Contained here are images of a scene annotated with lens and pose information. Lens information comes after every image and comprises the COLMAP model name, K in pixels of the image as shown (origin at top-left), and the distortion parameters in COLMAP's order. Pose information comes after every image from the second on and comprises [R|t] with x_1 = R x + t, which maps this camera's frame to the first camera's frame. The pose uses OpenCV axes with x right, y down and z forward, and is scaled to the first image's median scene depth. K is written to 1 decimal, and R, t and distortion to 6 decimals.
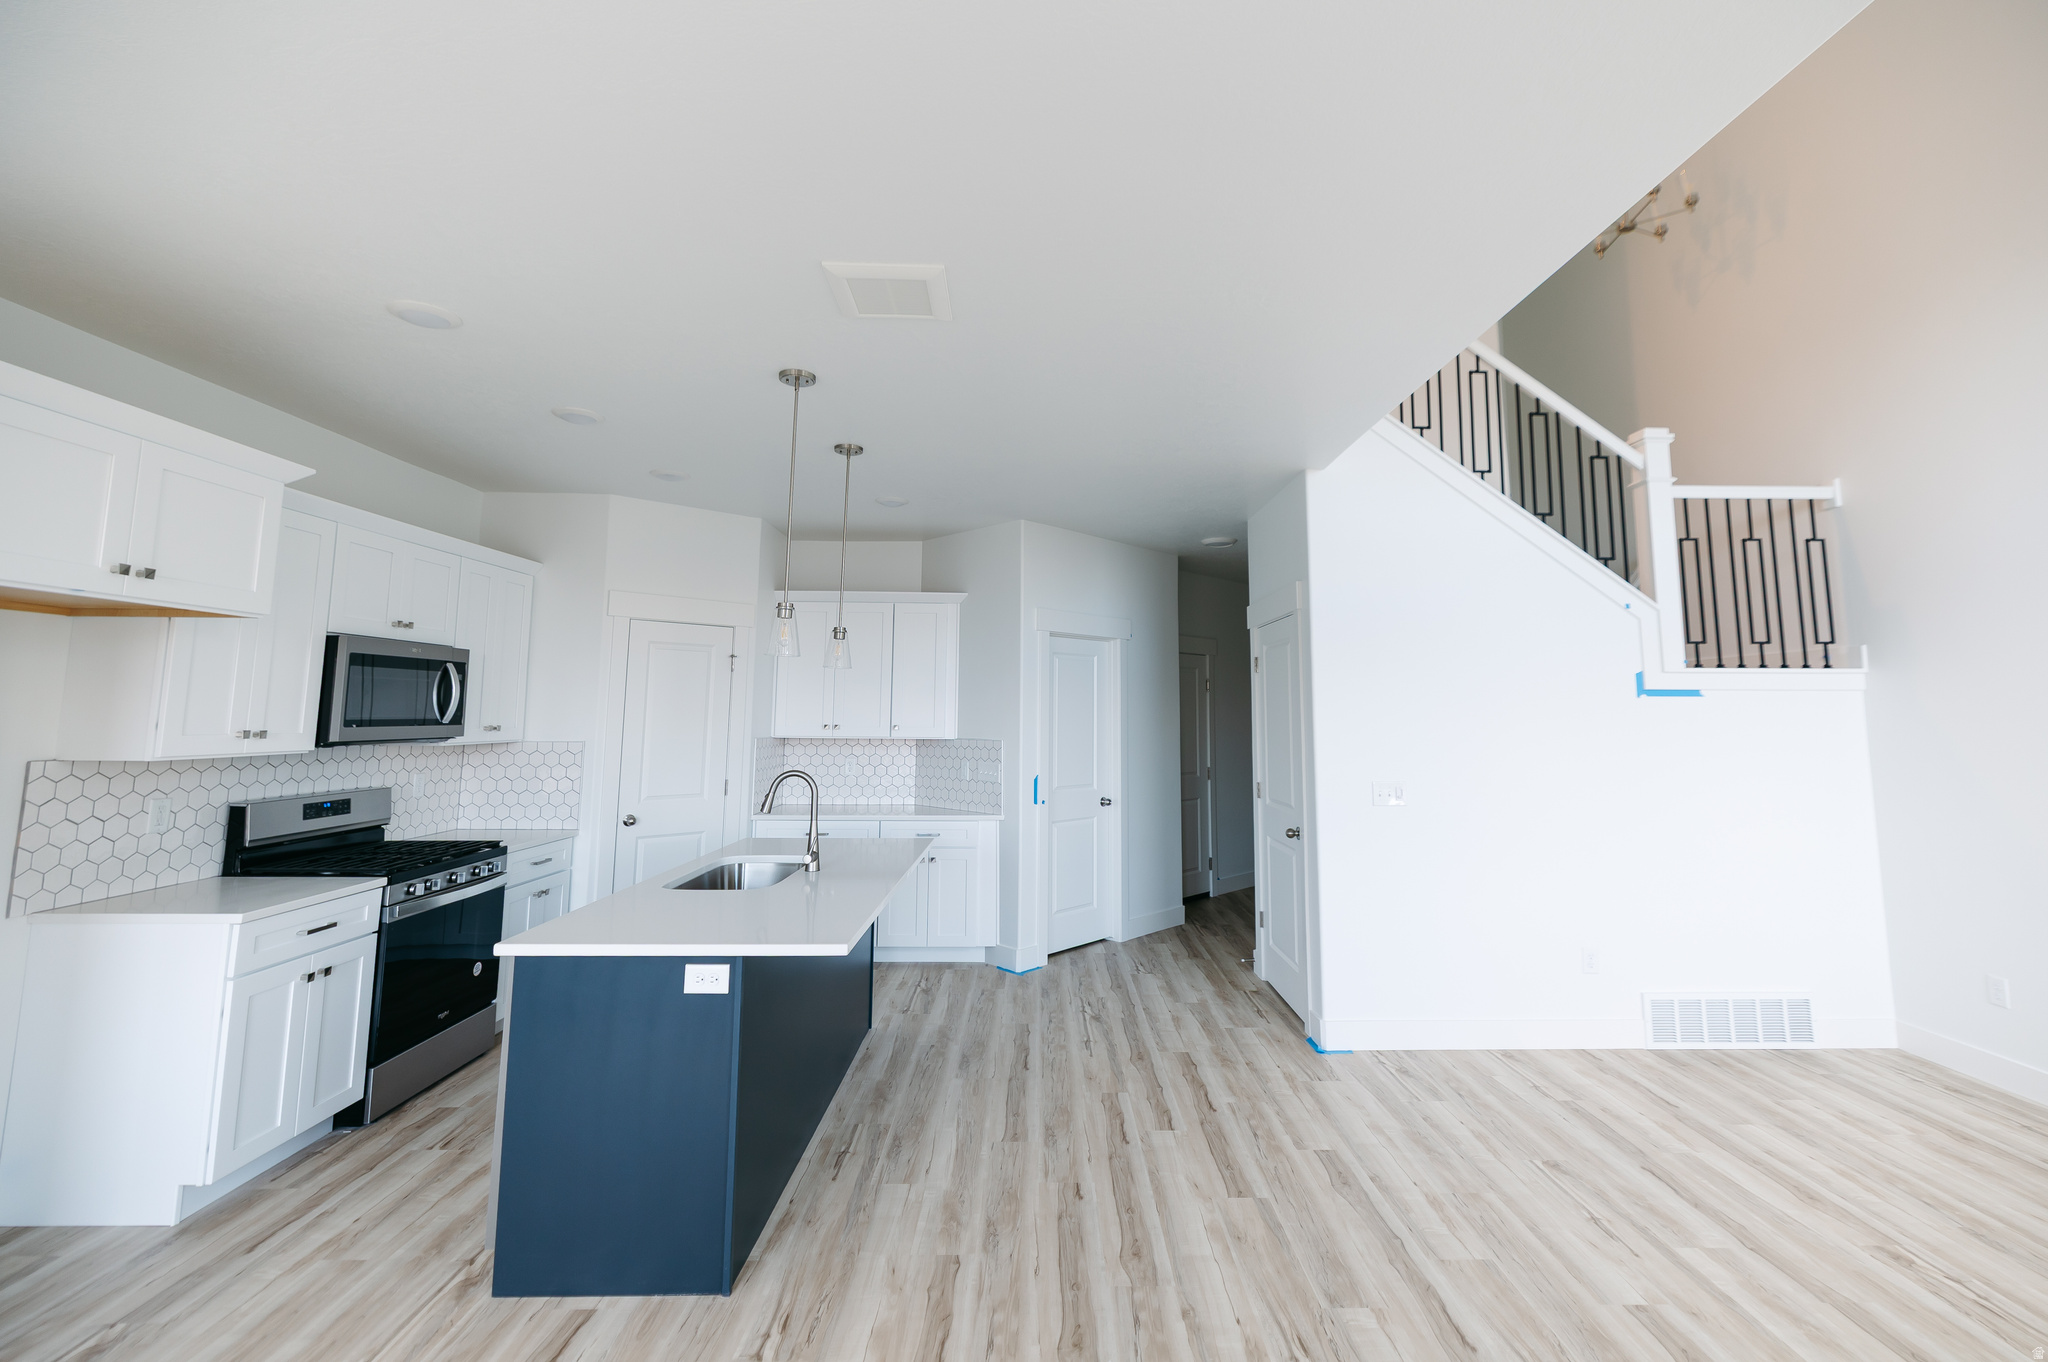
lens RADIAL K [[885.0, 0, 1056.9], [0, 885.0, 617.9], [0, 0, 1]] dist [0.001816, -0.000228]
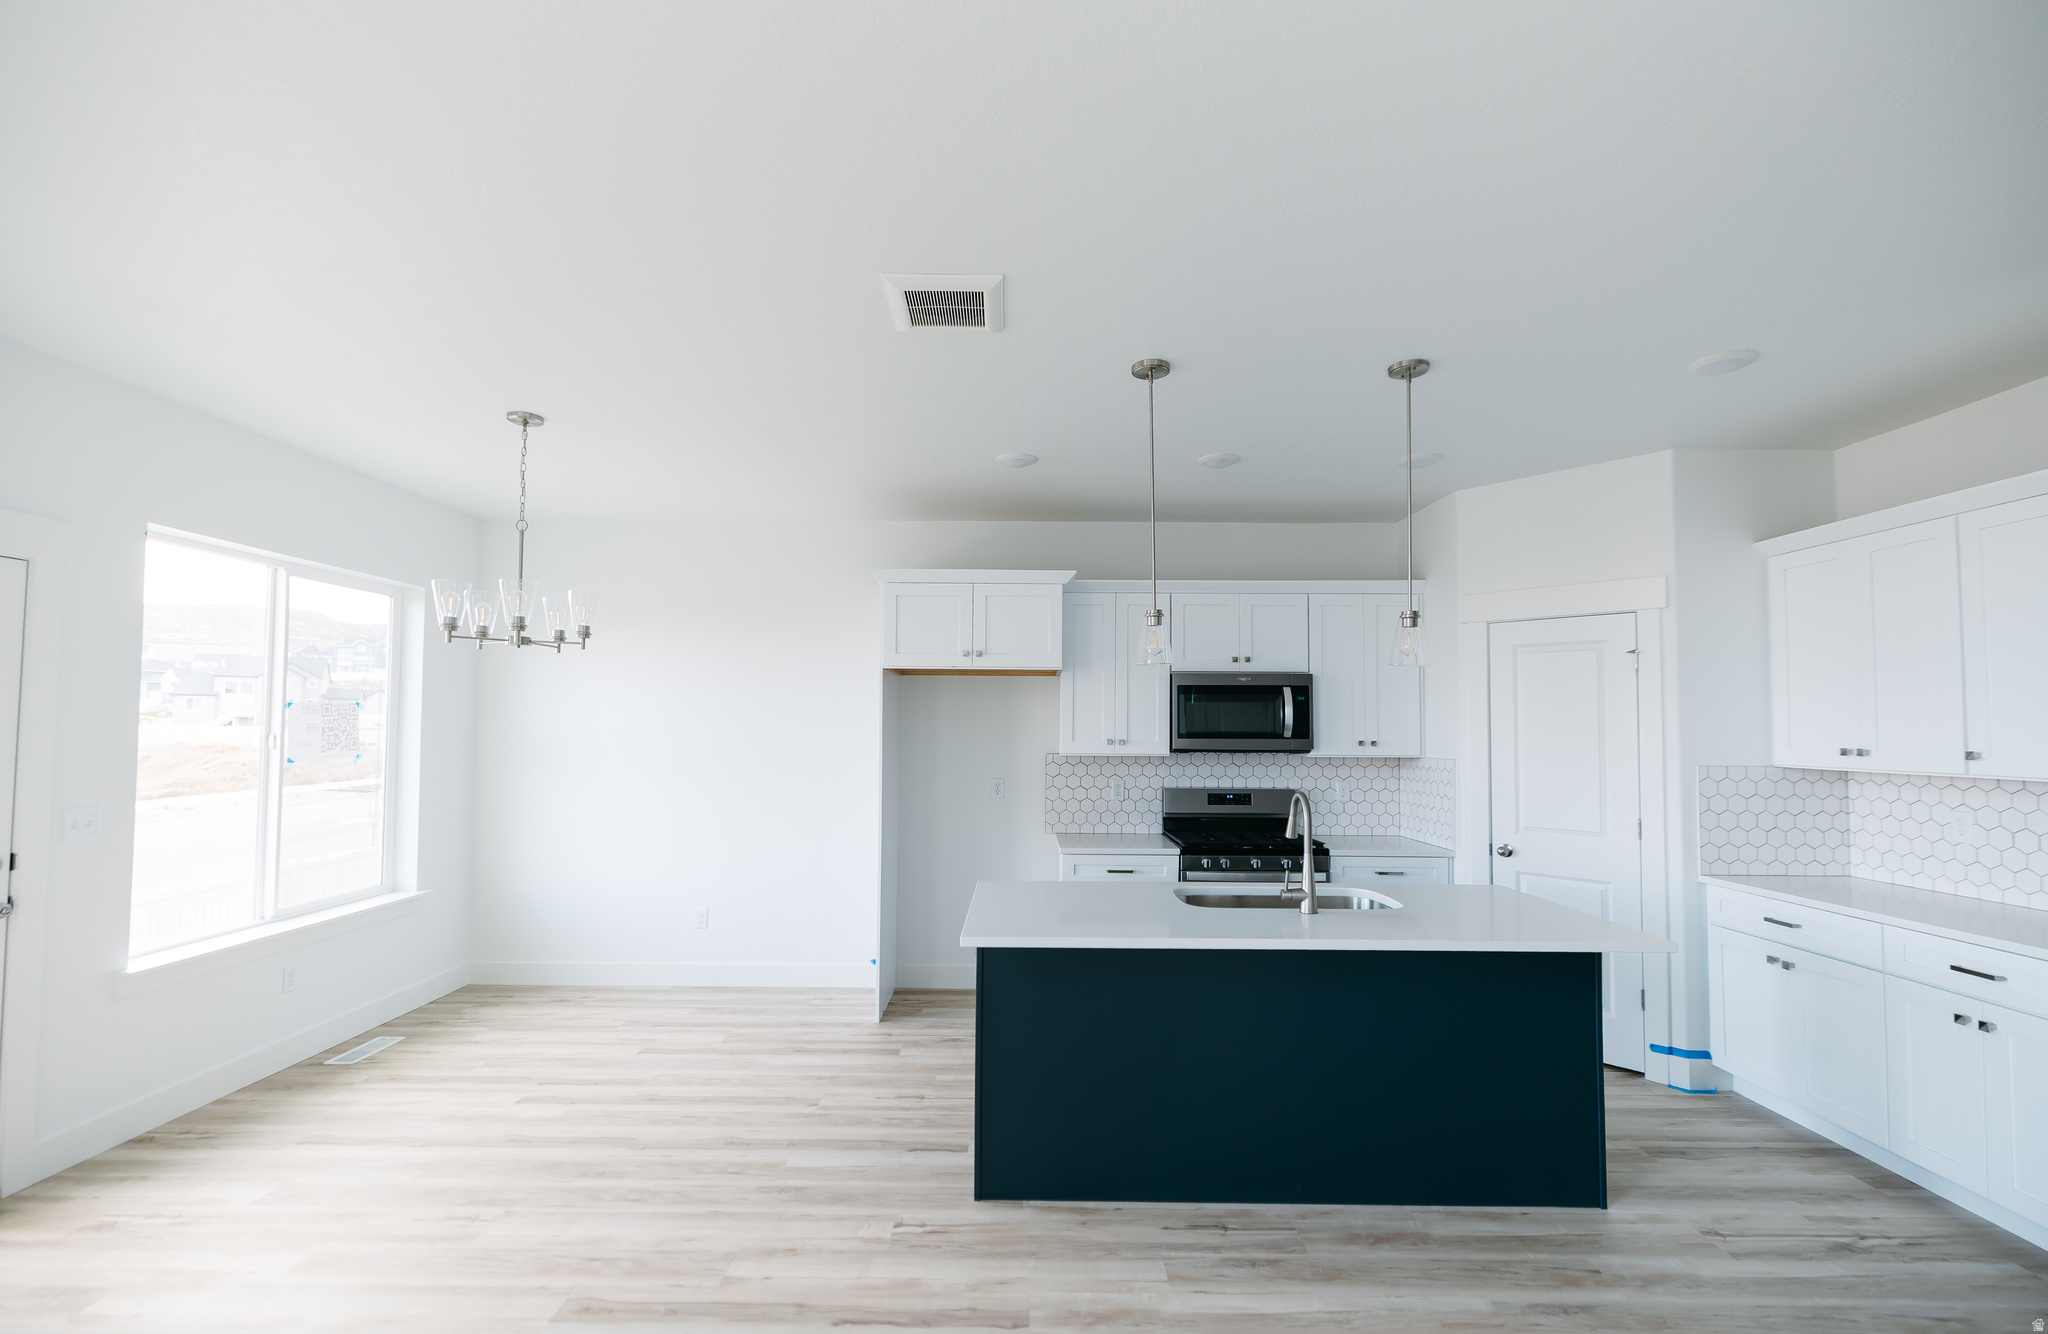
lens RADIAL K [[874.6, 0, 1011.5], [0, 874.6, 698.3], [0, 0, 1]] dist [0.000784, -0.000331]
pose [[-0.038260, -0.041256, -0.998416, 0.584480], [0.102292, 0.993737, -0.044982, 0.095707], [0.994018, -0.103851, -0.033800, 0.794613]]
